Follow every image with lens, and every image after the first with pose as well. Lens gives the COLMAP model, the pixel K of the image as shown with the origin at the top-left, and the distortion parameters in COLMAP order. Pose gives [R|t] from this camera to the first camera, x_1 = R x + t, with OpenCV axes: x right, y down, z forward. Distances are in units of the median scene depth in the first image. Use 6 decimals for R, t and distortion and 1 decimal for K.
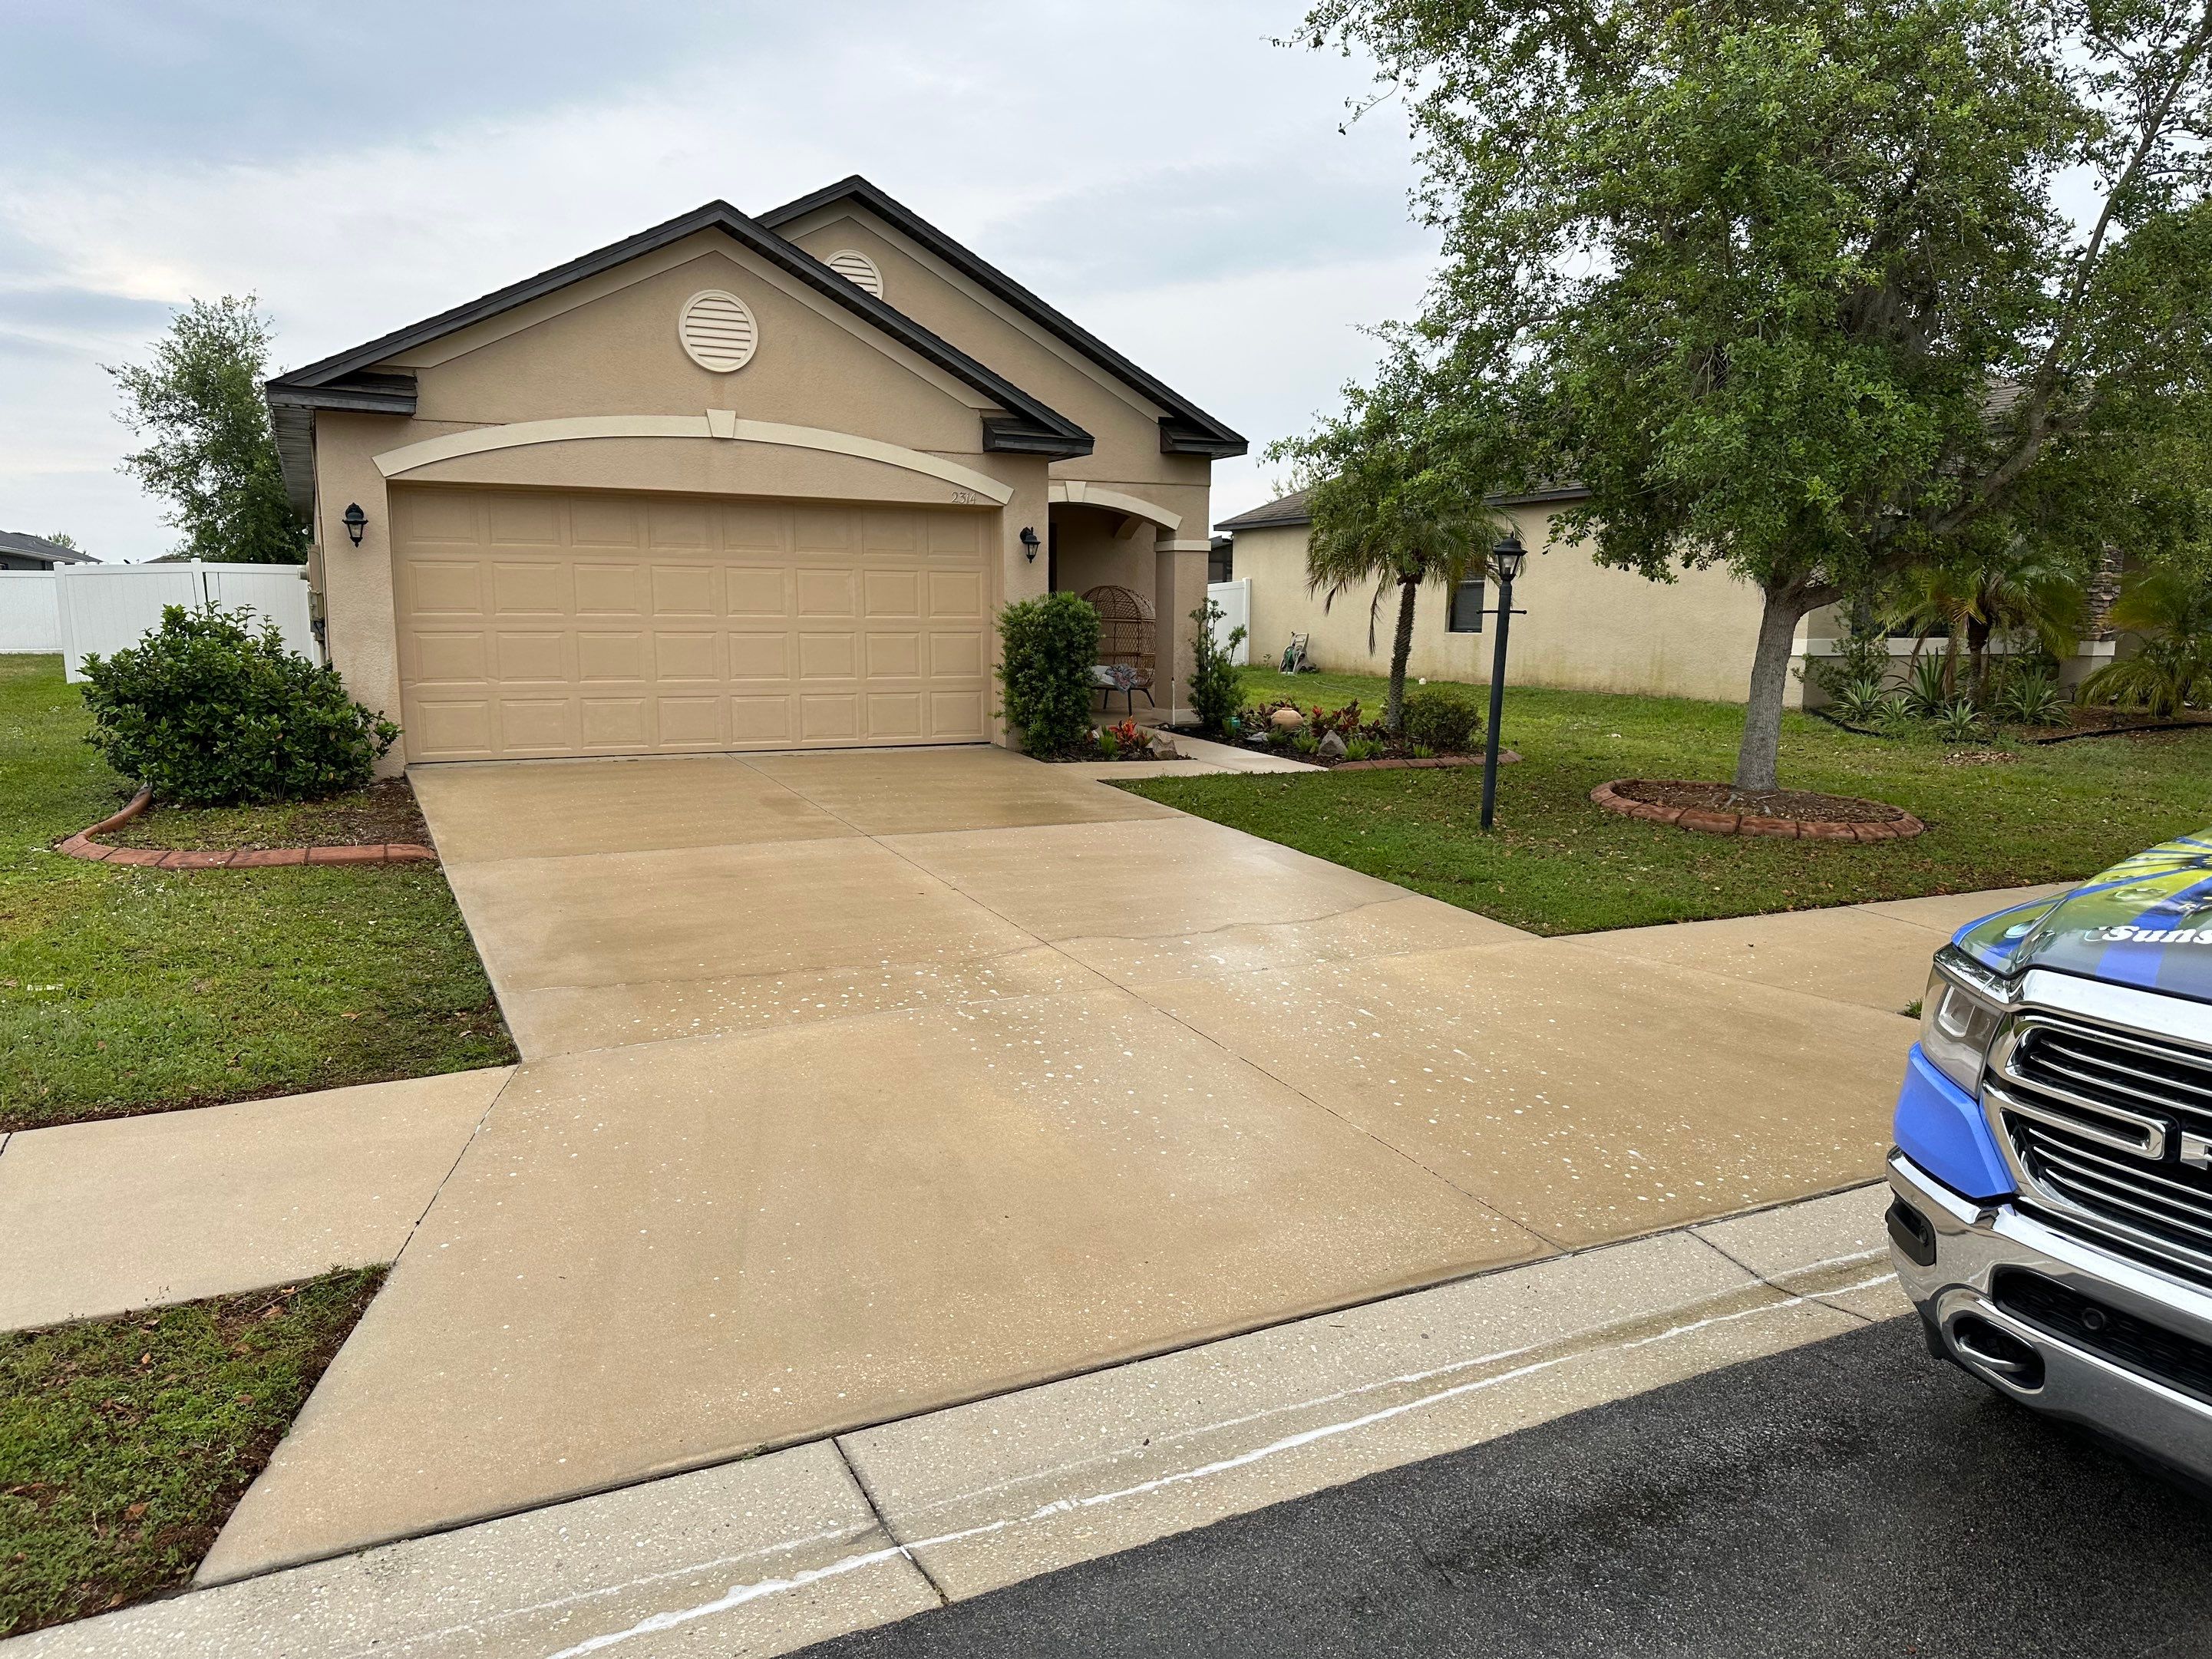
lens RADIAL K [[1520.8, 0, 1119.4], [0, 1520.8, 830.9], [0, 0, 1]] dist [0.117505, -0.190347]
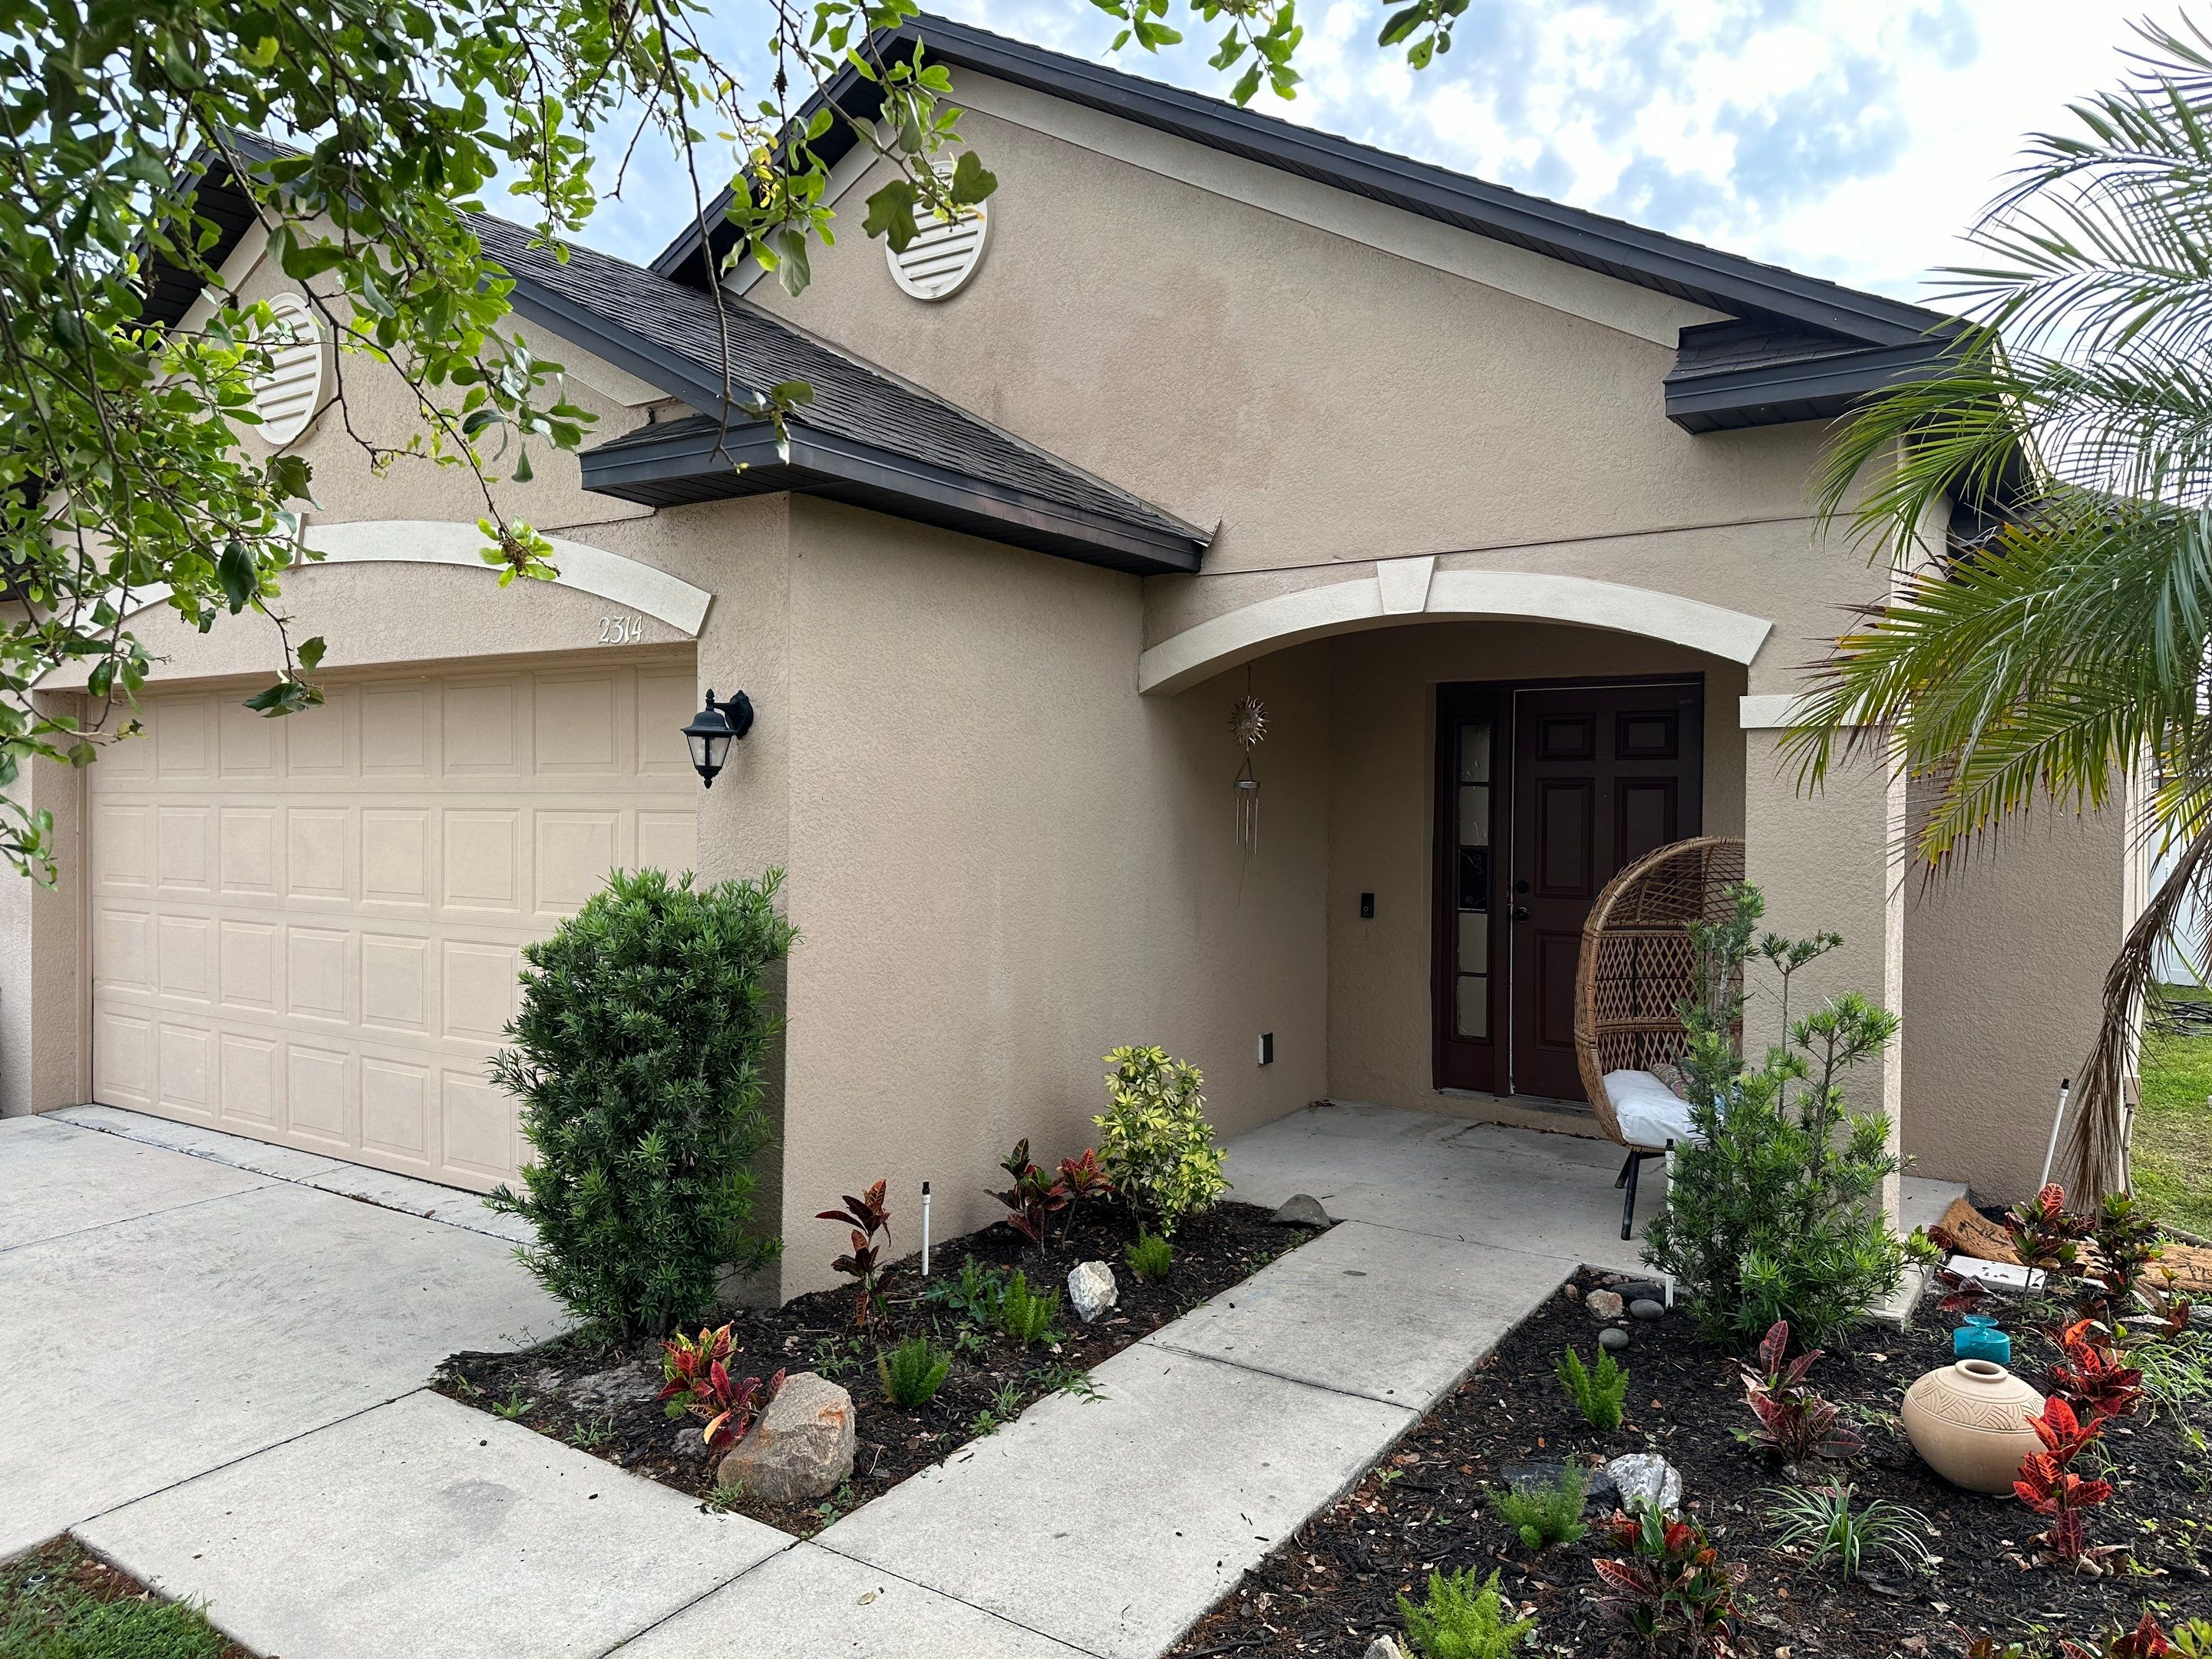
lens RADIAL K [[1520.8, 0, 1119.4], [0, 1520.8, 830.9], [0, 0, 1]] dist [0.117505, -0.190347]
pose [[0.489485, 0.000006, -0.872012, 0.248927], [-0.140592, 0.986918, -0.078912, -0.123697], [0.860603, 0.161224, 0.483082, 0.757359]]
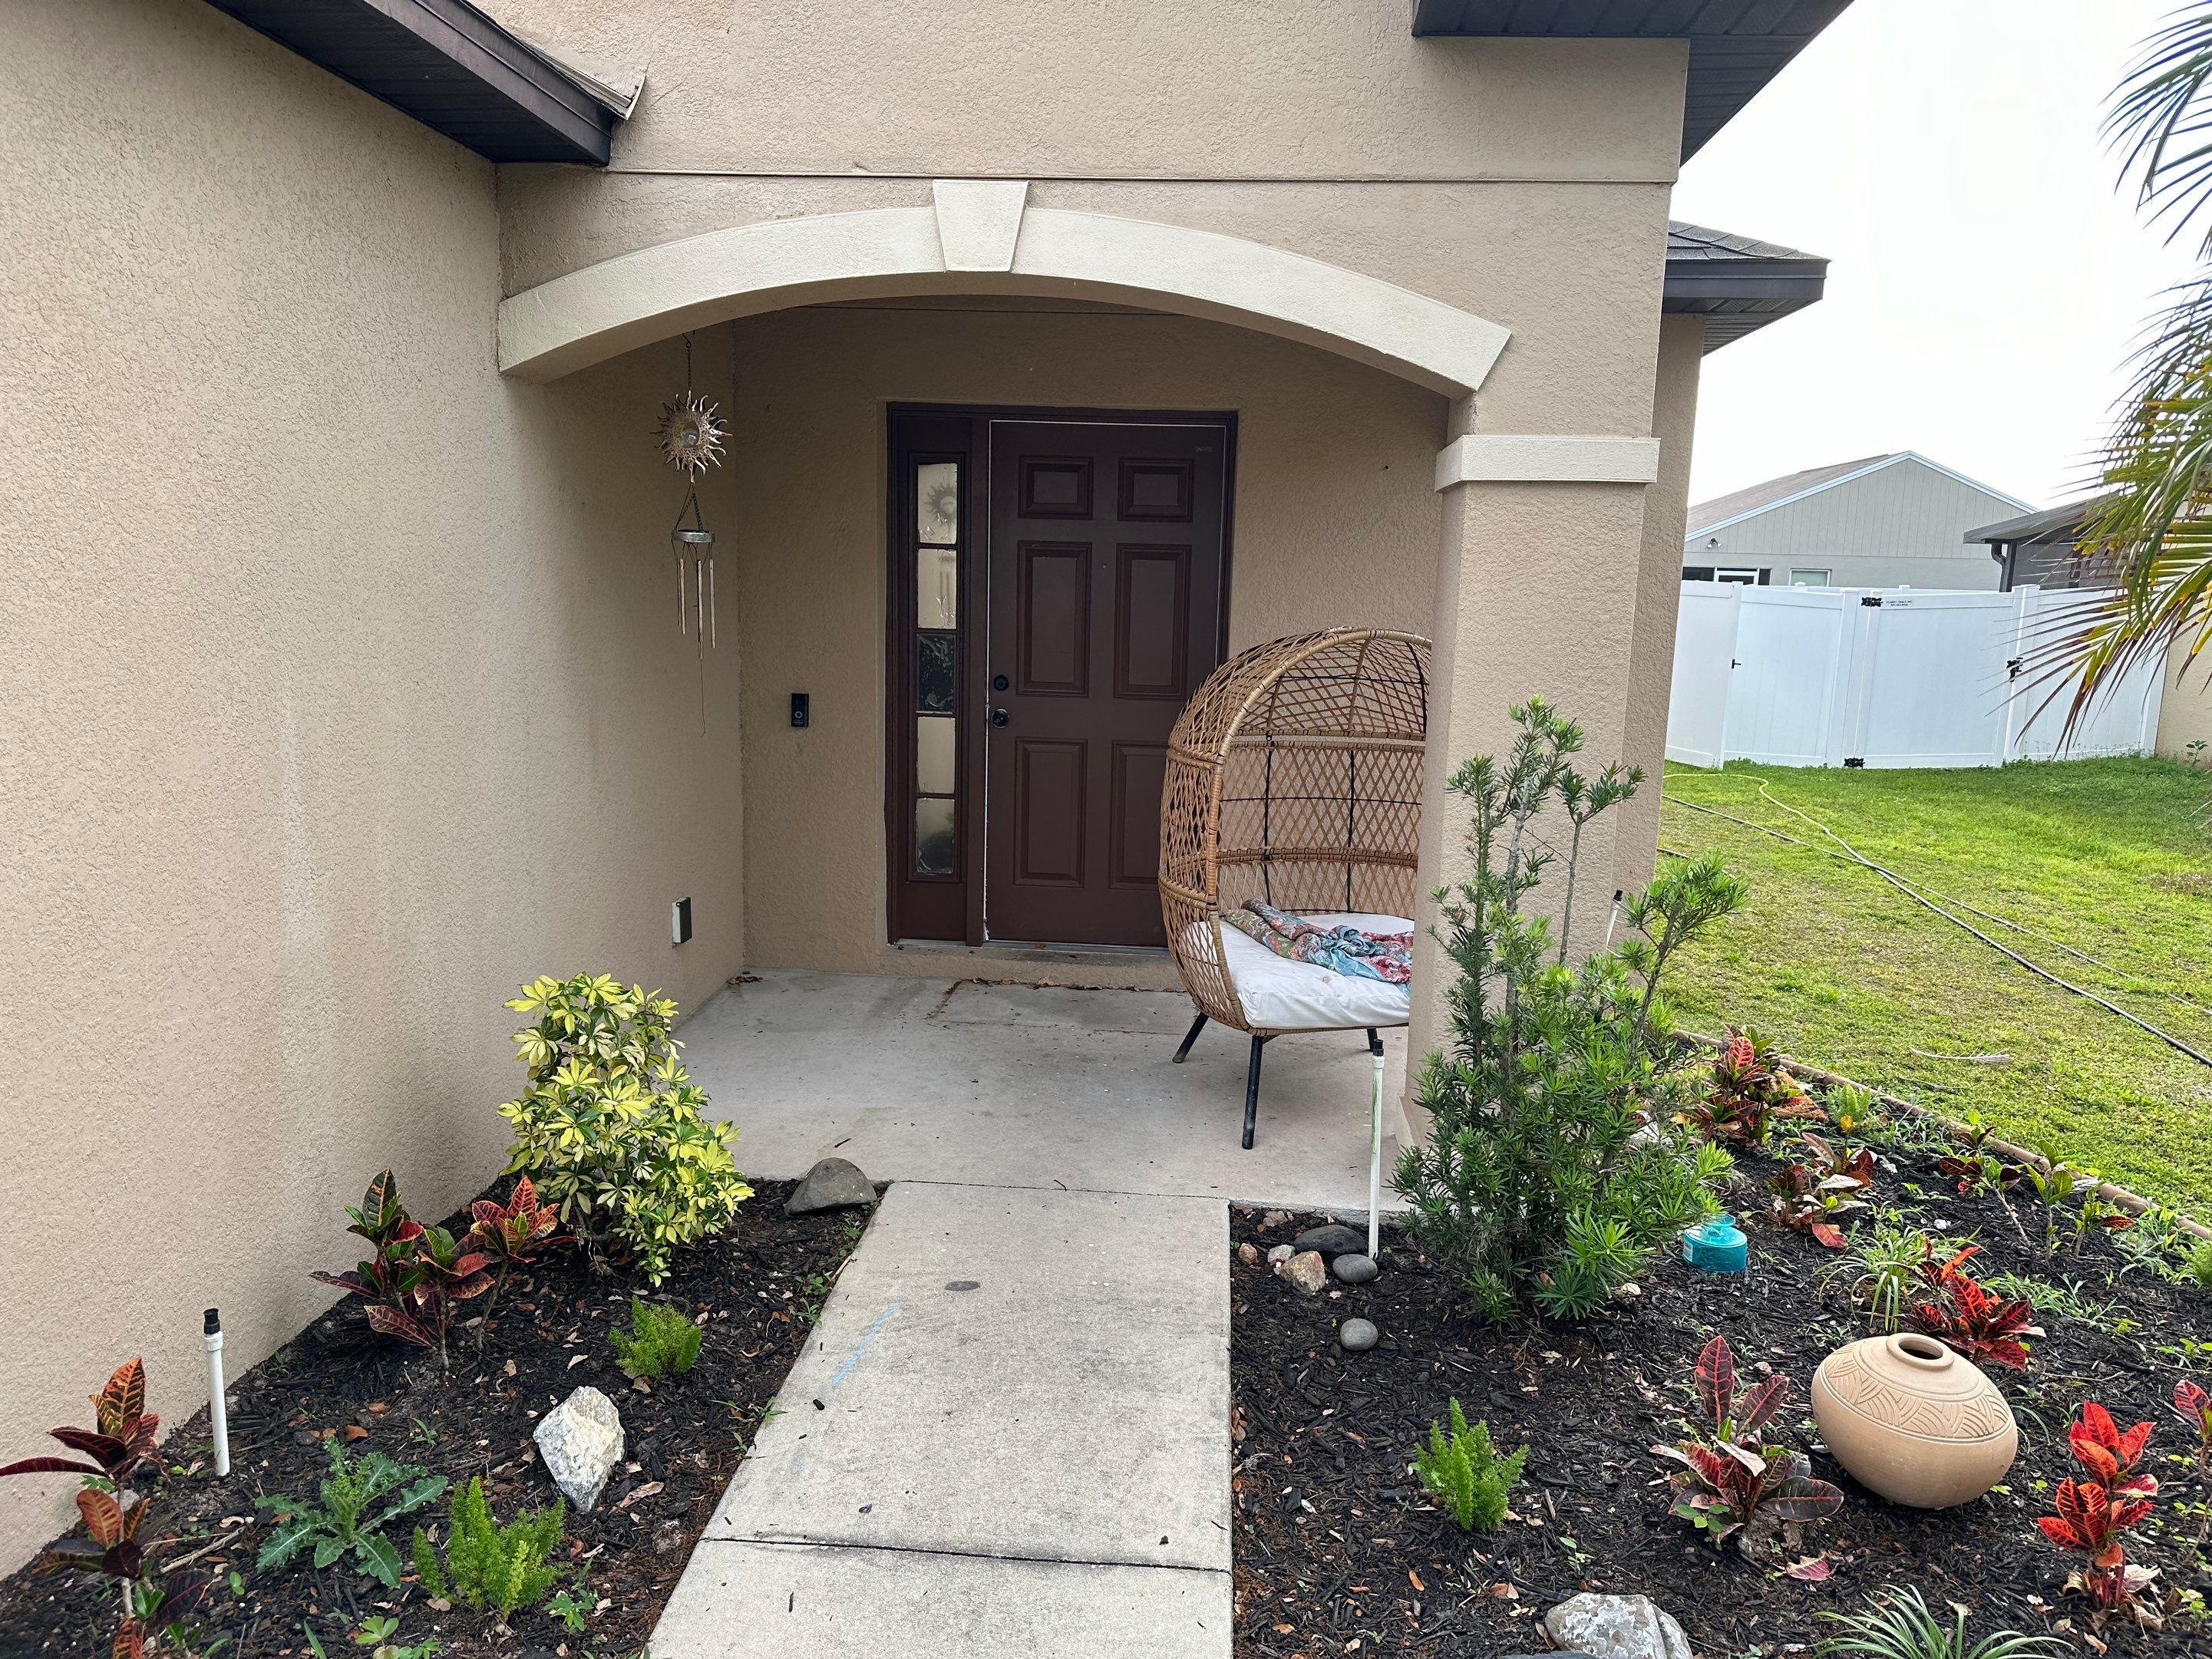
lens RADIAL K [[1520.8, 0, 1119.4], [0, 1520.8, 830.9], [0, 0, 1]] dist [0.117505, -0.190347]
pose [[0.857558, 0.087751, -0.506846, 0.114103], [-0.093706, 0.995504, 0.013806, -0.133234], [0.505779, 0.035655, 0.861926, 0.793675]]
